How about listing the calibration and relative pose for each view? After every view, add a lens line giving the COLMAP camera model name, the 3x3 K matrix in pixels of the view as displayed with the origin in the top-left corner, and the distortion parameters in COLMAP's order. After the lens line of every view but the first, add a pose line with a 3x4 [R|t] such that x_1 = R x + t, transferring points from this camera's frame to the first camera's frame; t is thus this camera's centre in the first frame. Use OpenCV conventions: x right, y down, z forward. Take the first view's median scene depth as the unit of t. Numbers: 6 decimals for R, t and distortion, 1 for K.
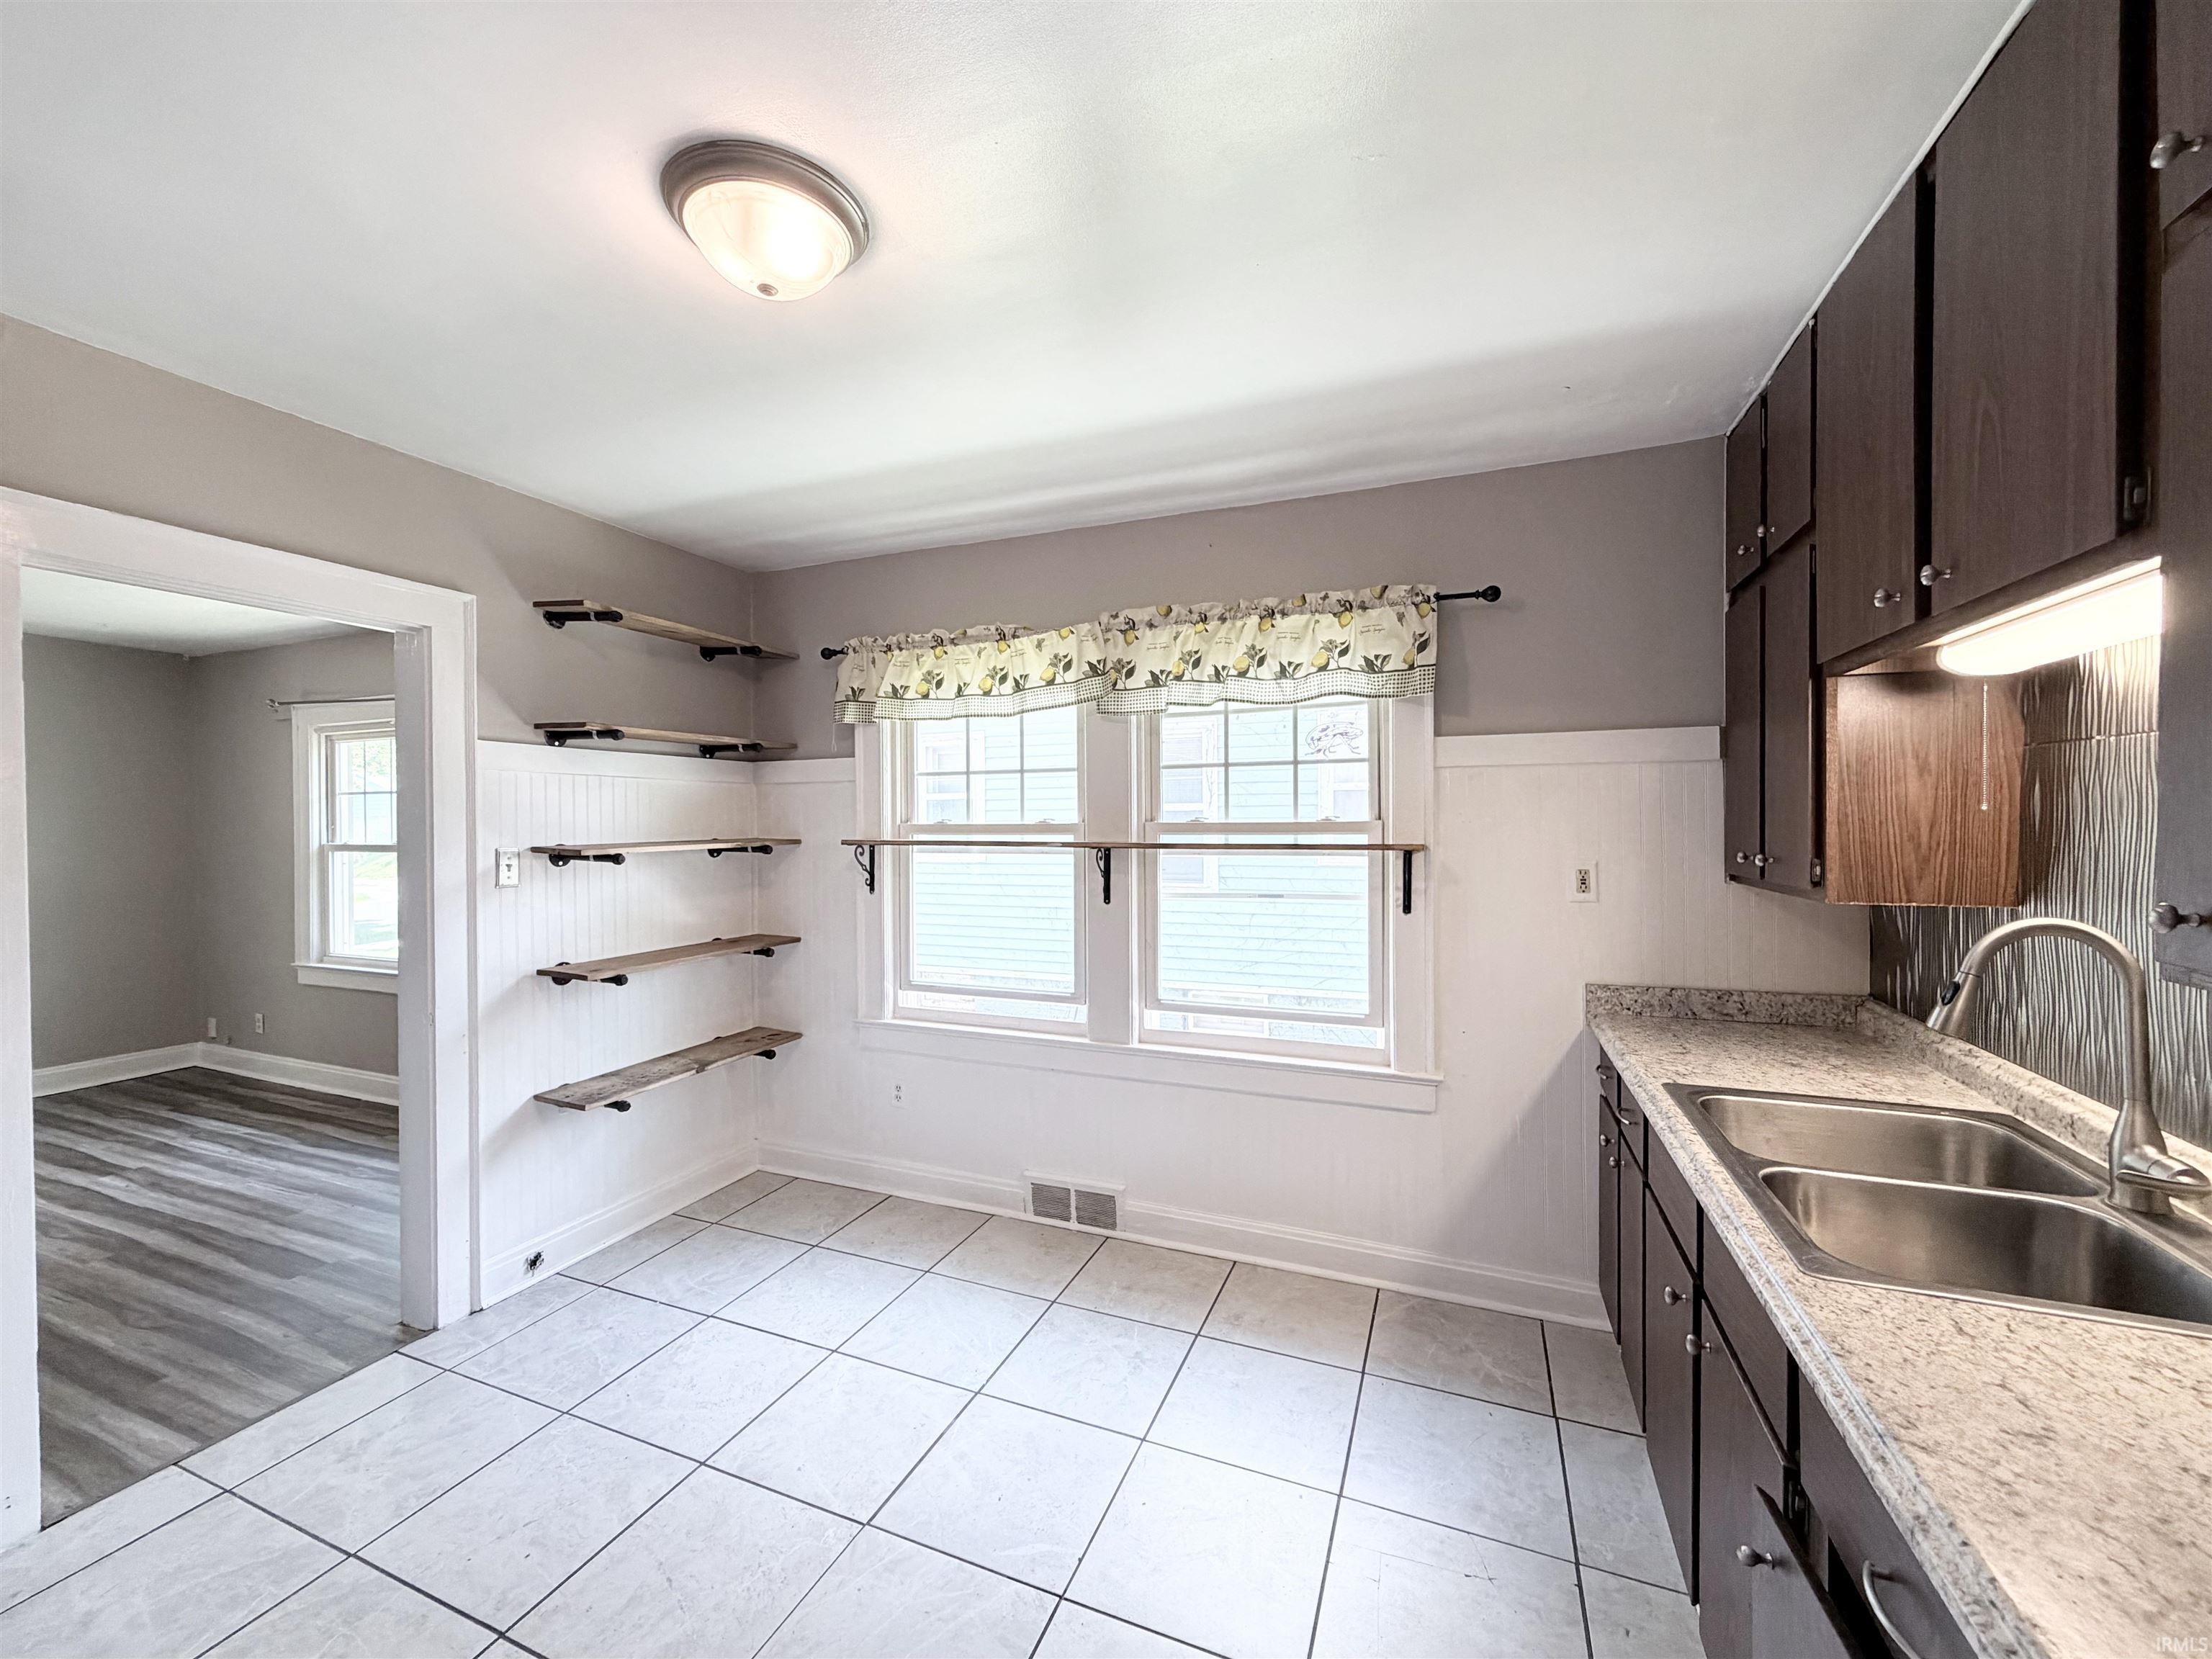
lens RADIAL K [[876.2, 0, 1106.0], [0, 876.2, 829.5], [0, 0, 1]] dist [-0.005368, -0.000313]
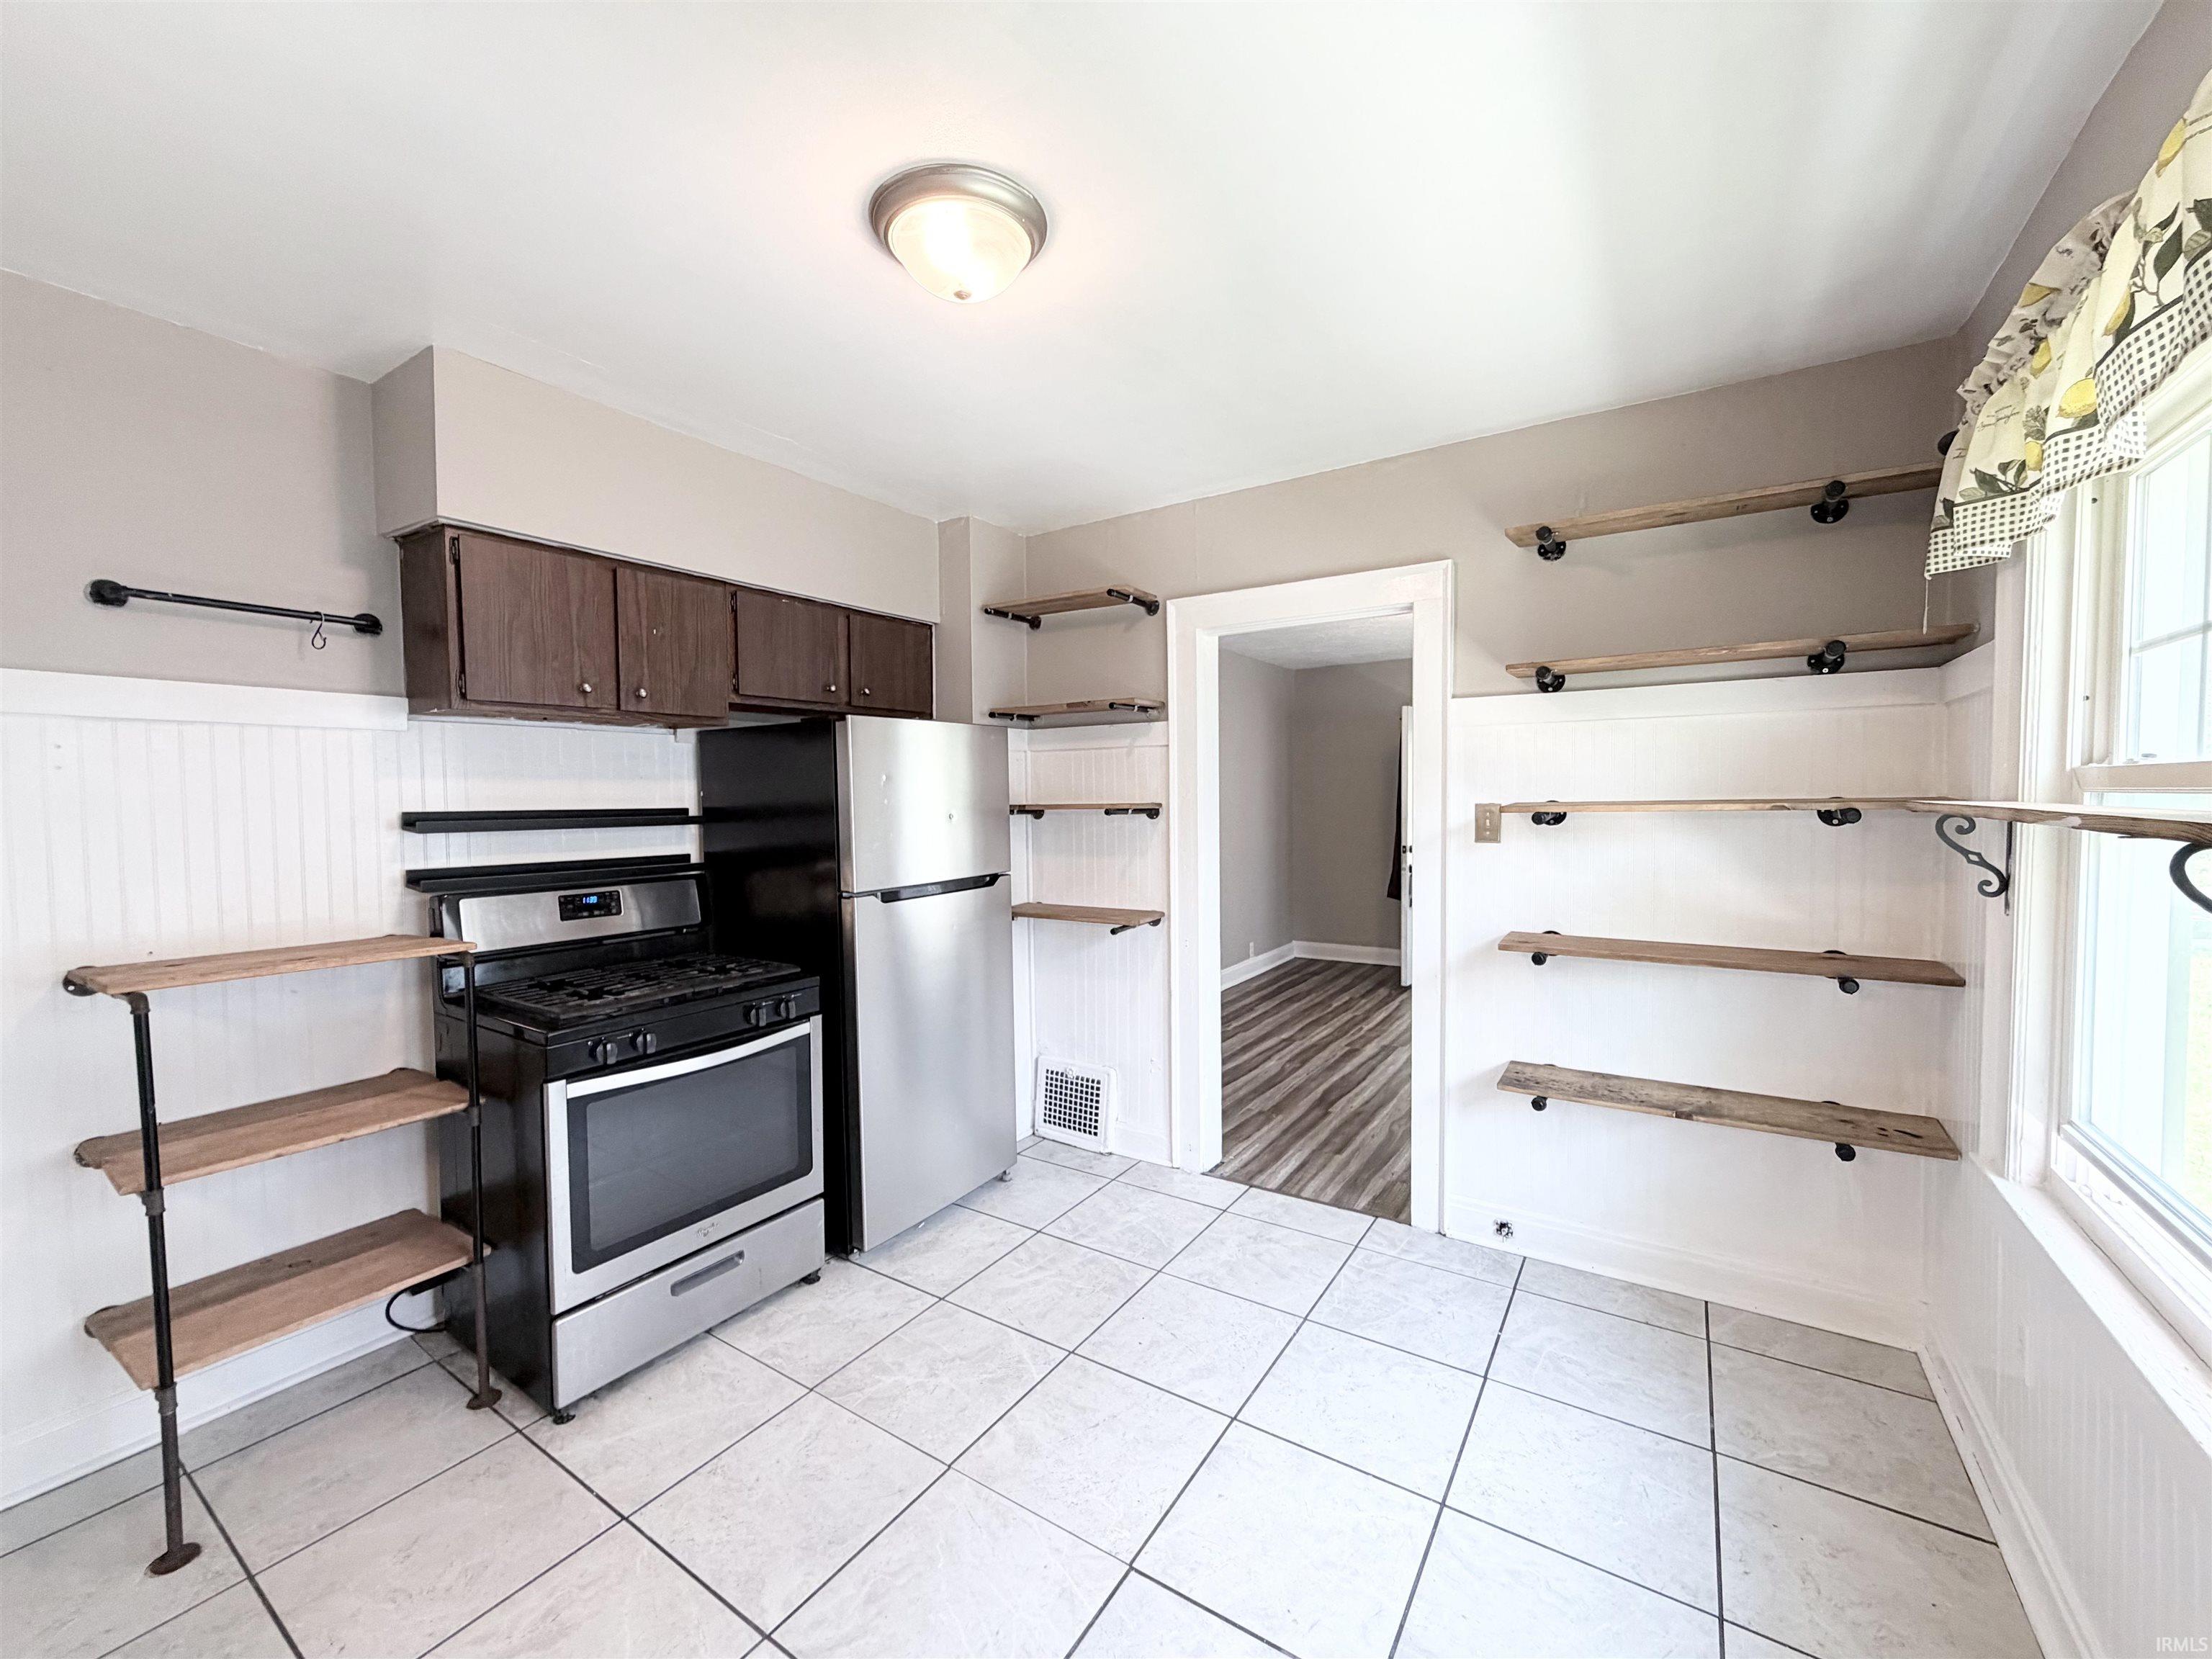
lens RADIAL K [[876.2, 0, 1106.0], [0, 876.2, 829.5], [0, 0, 1]] dist [-0.005368, -0.000313]
pose [[-0.196627, 0.043814, -0.979499, 0.295488], [0.000506, 0.999005, 0.044584, 0.005105], [0.980478, 0.008271, -0.196454, 0.601724]]
